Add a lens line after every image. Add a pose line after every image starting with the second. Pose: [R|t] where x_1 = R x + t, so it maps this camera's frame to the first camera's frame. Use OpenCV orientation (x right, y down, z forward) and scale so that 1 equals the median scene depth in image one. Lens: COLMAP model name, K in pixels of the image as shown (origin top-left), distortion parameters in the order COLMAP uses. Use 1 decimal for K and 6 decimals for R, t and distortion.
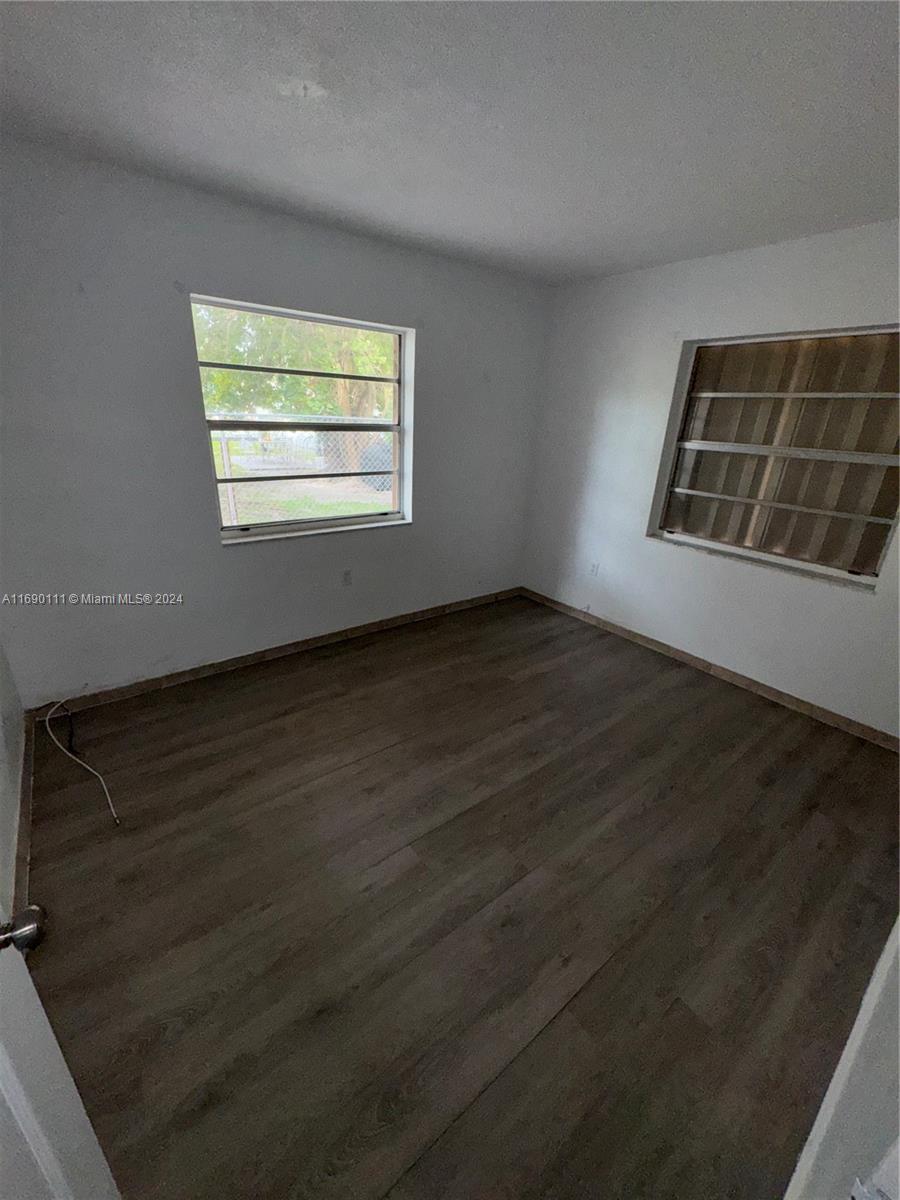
lens RADIAL K [[481.1, 0, 447.5], [0, 481.1, 599.2], [0, 0, 1]] dist [-0.003840, -0.000283]
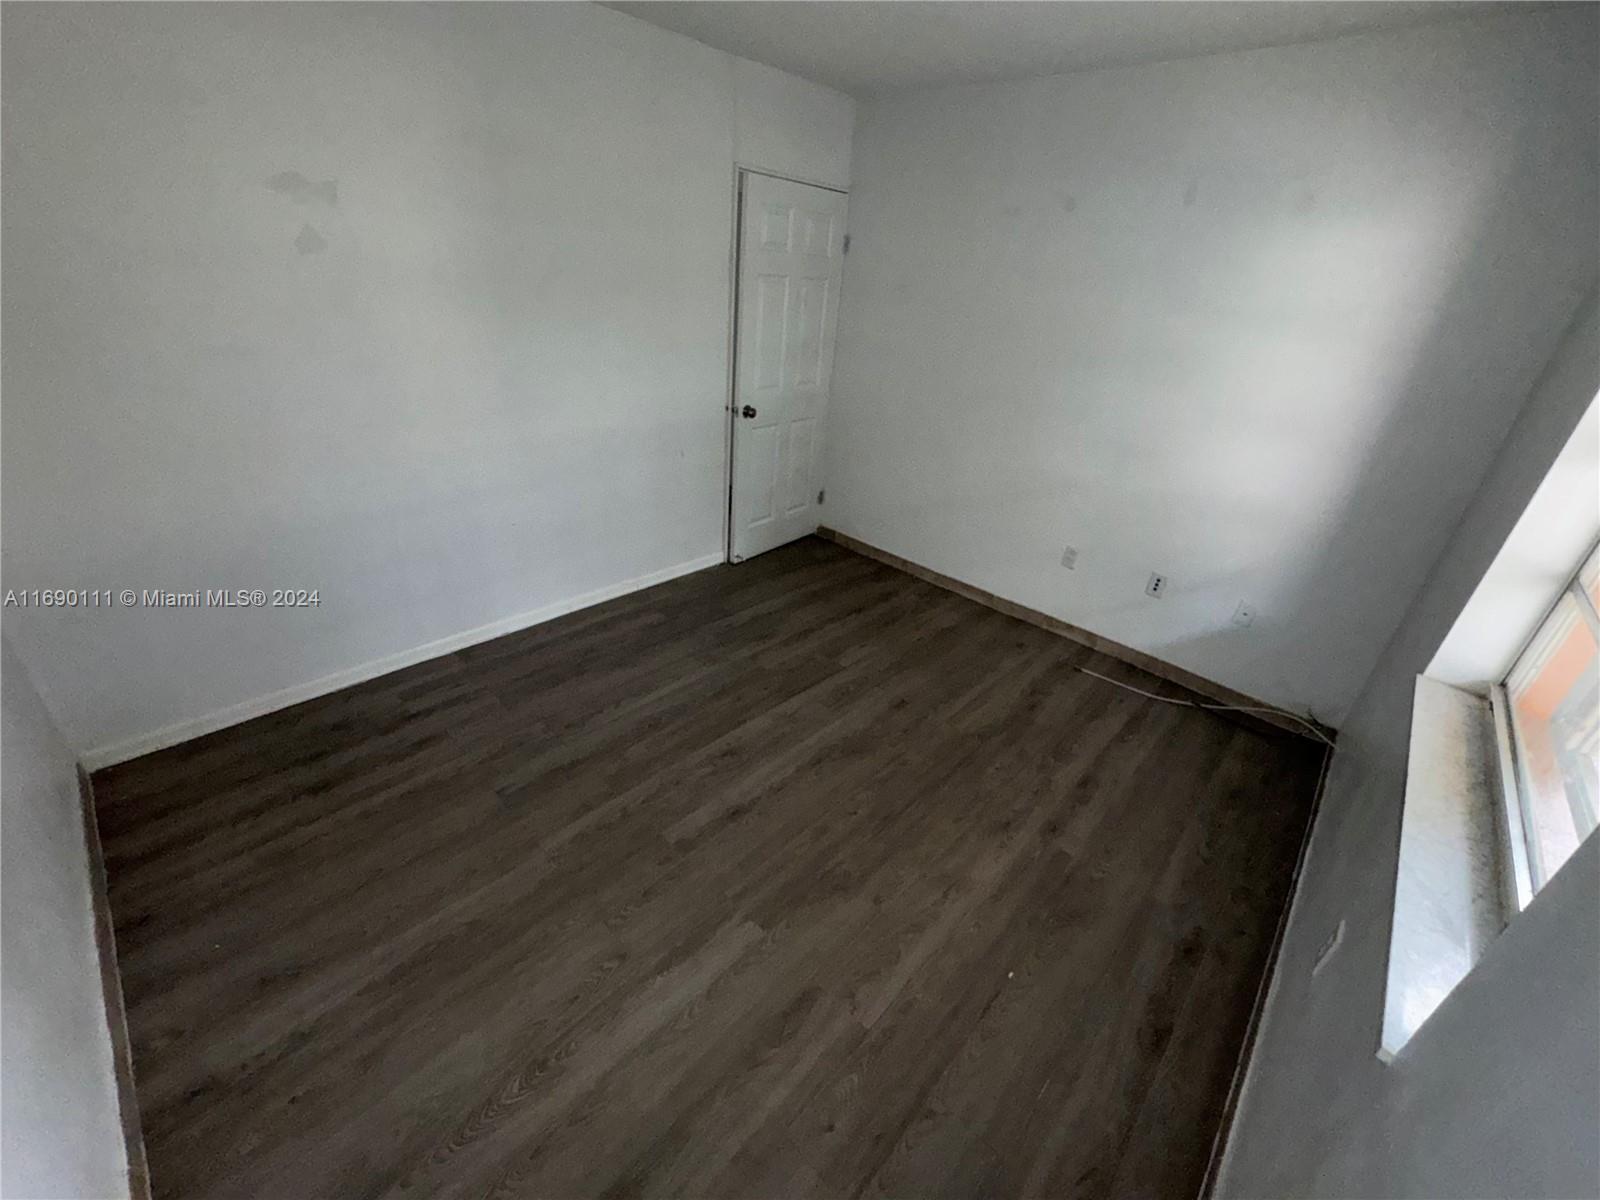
lens RADIAL K [[641.4, 0, 796.9], [0, 641.4, 600.4], [0, 0, 1]] dist [-0.003840, -0.000283]
pose [[-0.980768, -0.031308, -0.192651, 0.318661], [-0.165254, 0.658410, 0.734294, -0.683856], [0.103854, 0.752008, -0.650921, 1.719143]]
